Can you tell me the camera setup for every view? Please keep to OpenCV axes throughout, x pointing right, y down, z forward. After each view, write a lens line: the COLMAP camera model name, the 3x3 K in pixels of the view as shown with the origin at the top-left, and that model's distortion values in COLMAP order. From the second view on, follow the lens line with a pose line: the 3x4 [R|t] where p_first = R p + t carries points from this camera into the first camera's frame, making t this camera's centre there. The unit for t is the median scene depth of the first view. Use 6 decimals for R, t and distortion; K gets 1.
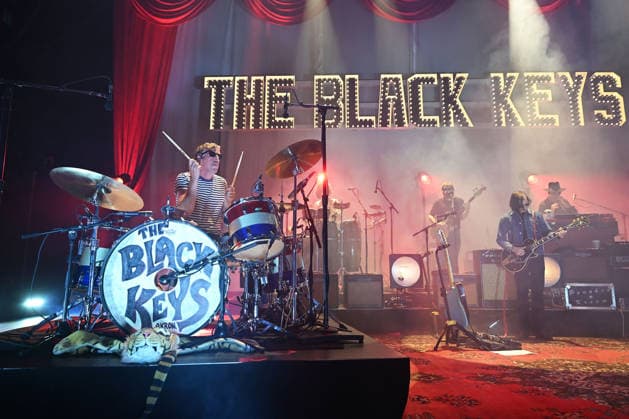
lens RADIAL K [[473.1, 0, 285.2], [0, 473.1, 213.1], [0, 0, 1]] dist [-0.007953, 0.009562]
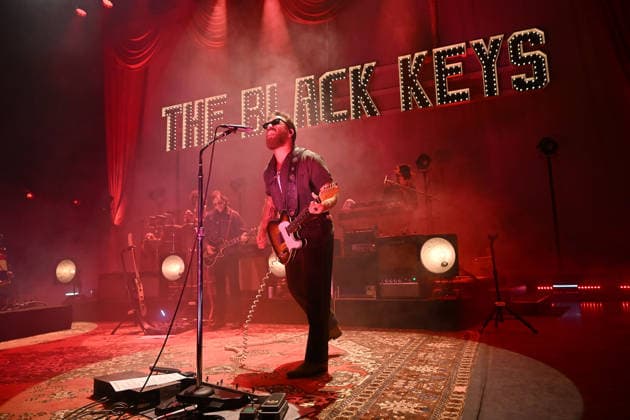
lens RADIAL K [[480.1, 0, 314.2], [0, 480.1, 217.6], [0, 0, 1]] dist [0.002310, 0.002980]
pose [[0.924488, -0.074486, -0.373864, 0.623274], [0.090590, 0.995558, 0.025663, -0.005849], [0.370291, -0.057593, 0.927129, -0.005962]]
